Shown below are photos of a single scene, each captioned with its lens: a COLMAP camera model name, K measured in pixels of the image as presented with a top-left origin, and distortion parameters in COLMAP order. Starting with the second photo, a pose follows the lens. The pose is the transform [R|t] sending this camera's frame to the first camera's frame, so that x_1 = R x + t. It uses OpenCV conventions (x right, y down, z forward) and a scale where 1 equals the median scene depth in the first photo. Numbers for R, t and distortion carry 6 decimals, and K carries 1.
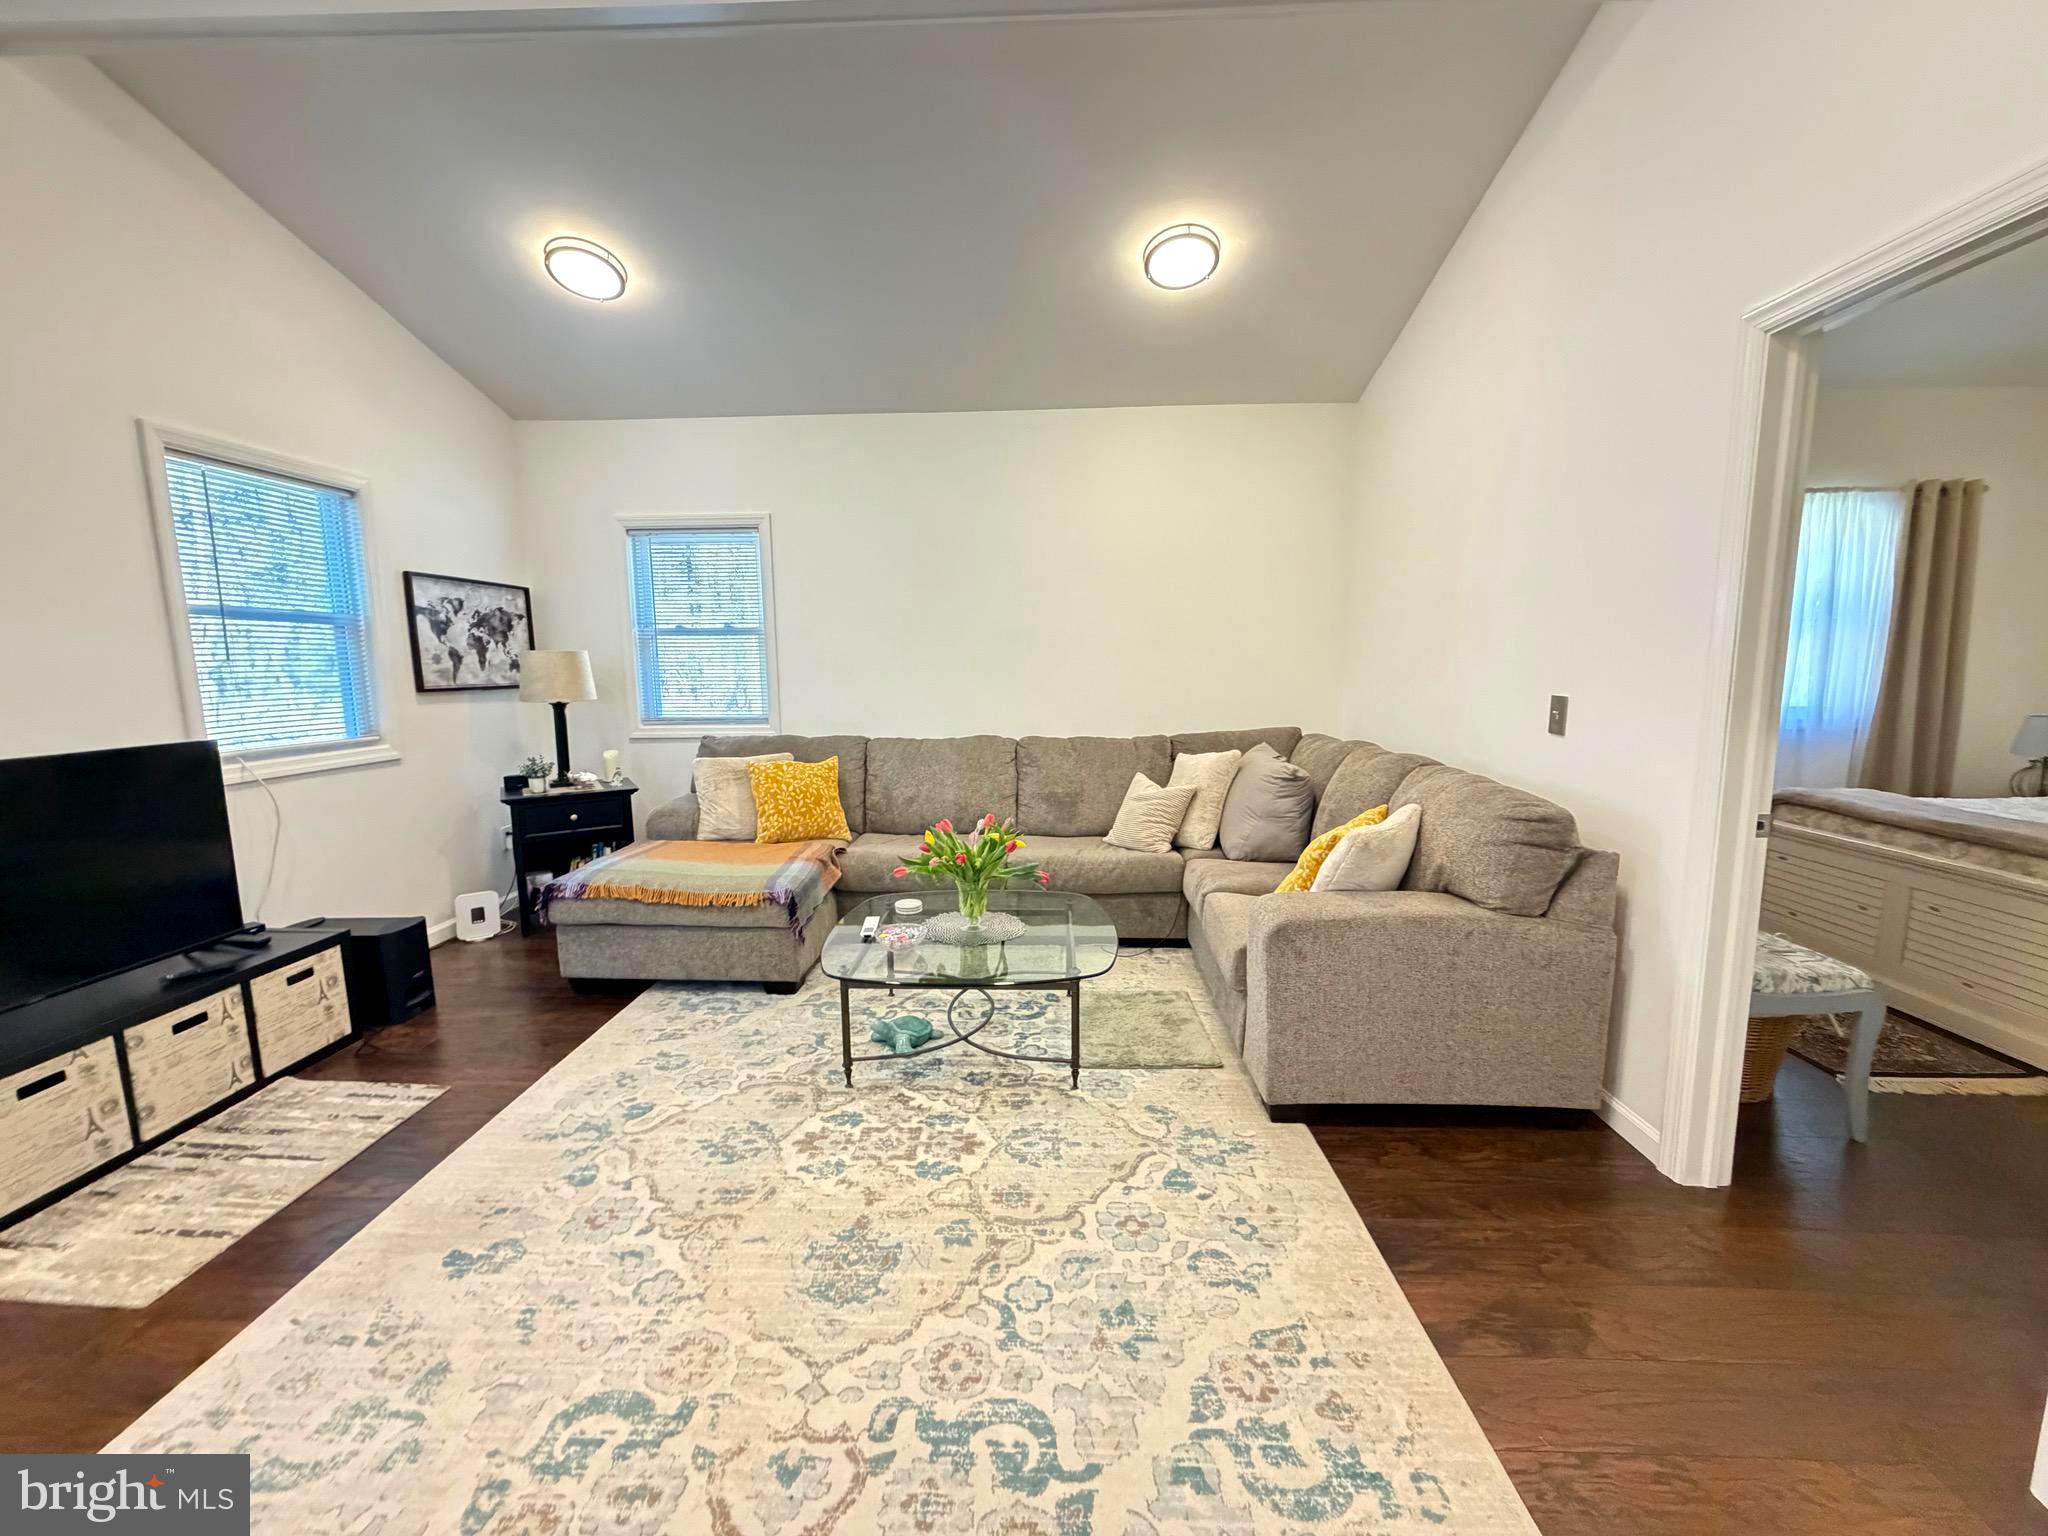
lens RADIAL K [[815.7, 0, 1018.1], [0, 815.7, 769.6], [0, 0, 1]] dist [-0.000493, -0.000062]
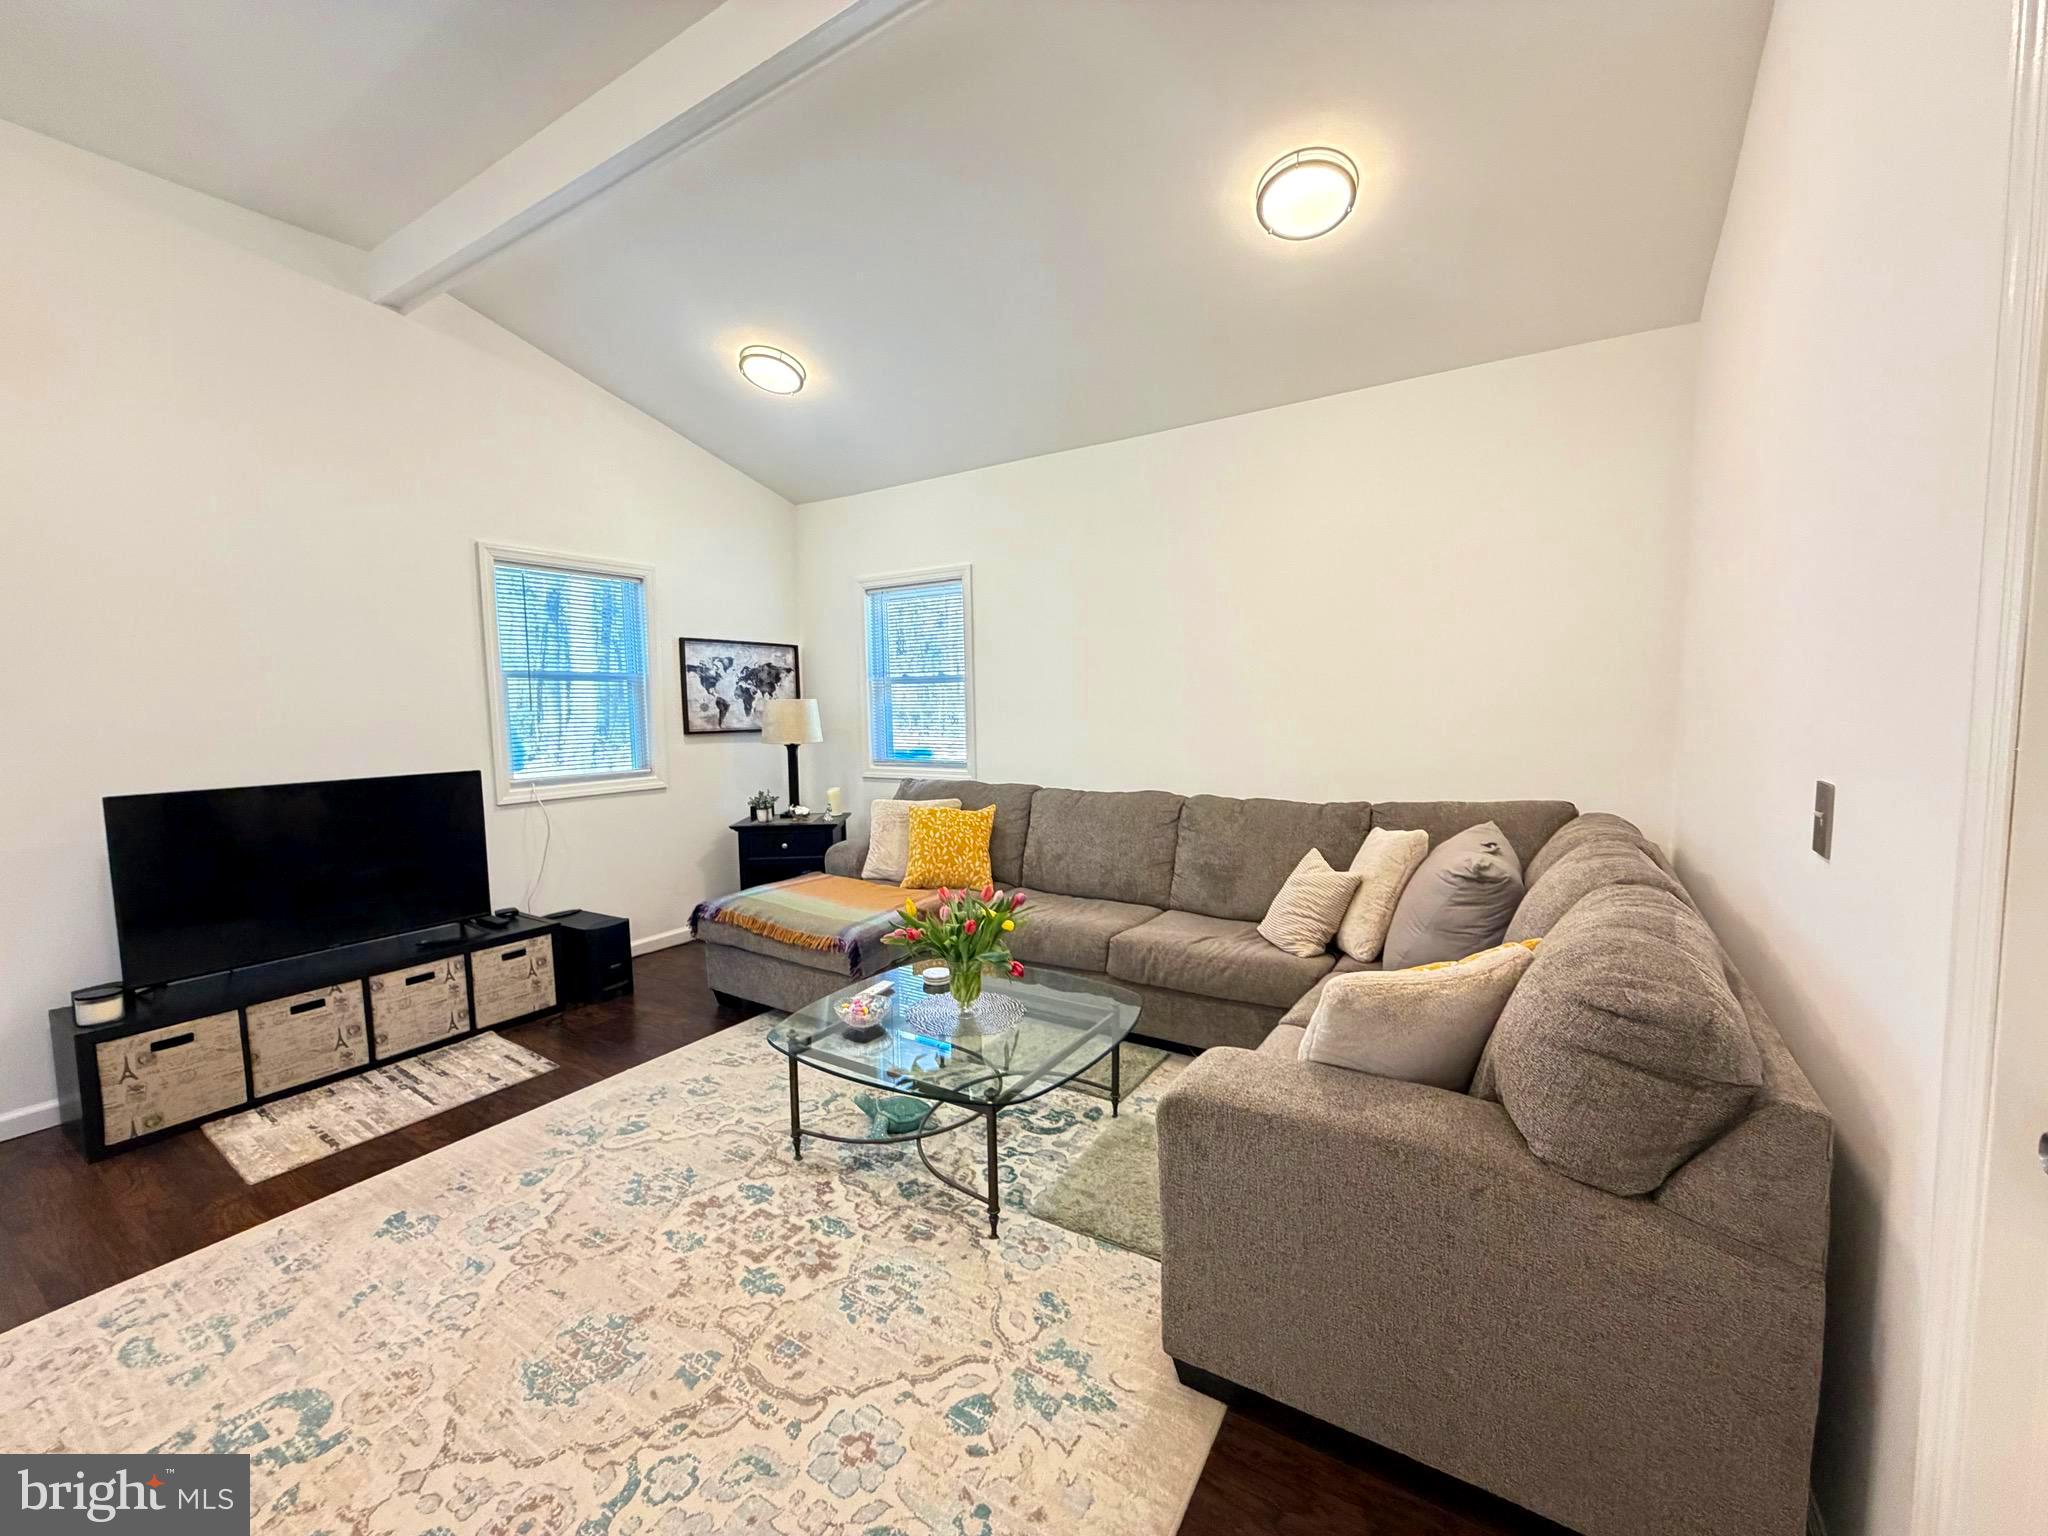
lens RADIAL K [[815.7, 0, 1017.2], [0, 815.7, 768.4], [0, 0, 1]] dist [-0.000493, -0.000062]
pose [[0.863829, 0.035968, -0.502500, 0.455841], [-0.059660, 0.997733, -0.031143, -0.049606], [0.500241, 0.056881, 0.864016, 0.266110]]
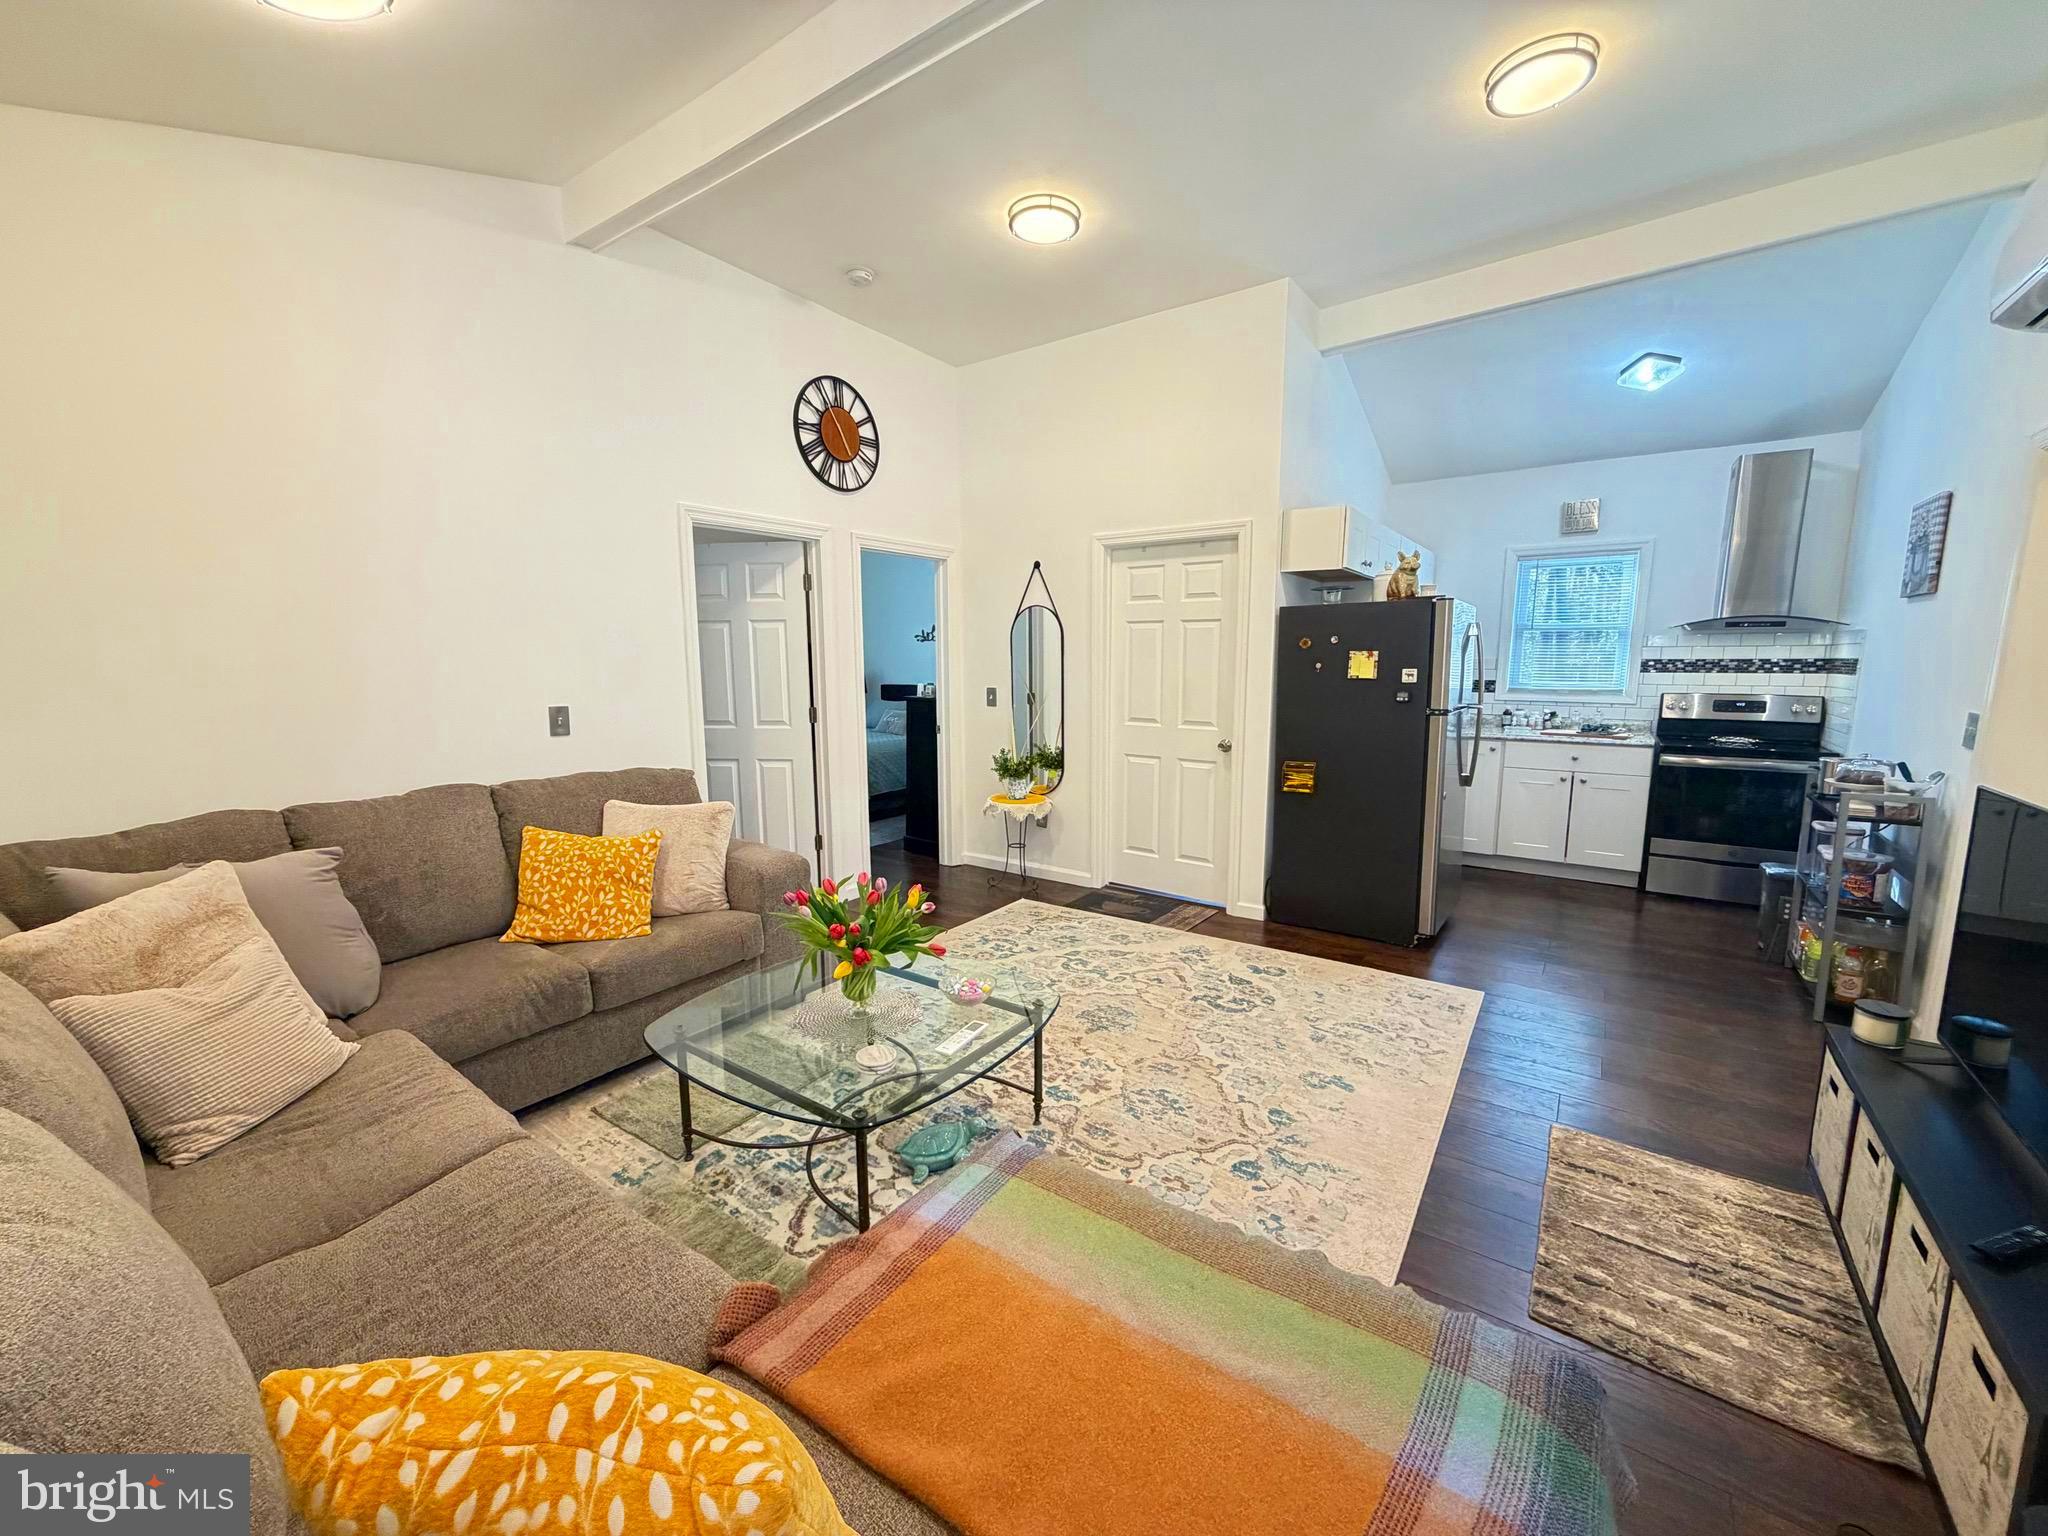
lens RADIAL K [[815.7, 0, 1021.2], [0, 815.7, 766.2], [0, 0, 1]] dist [-0.000493, -0.000062]
pose [[-0.834749, -0.063194, 0.546992, -0.660818], [0.083003, 0.967600, 0.238457, -0.239167], [-0.544338, 0.244454, -0.802458, 1.605293]]
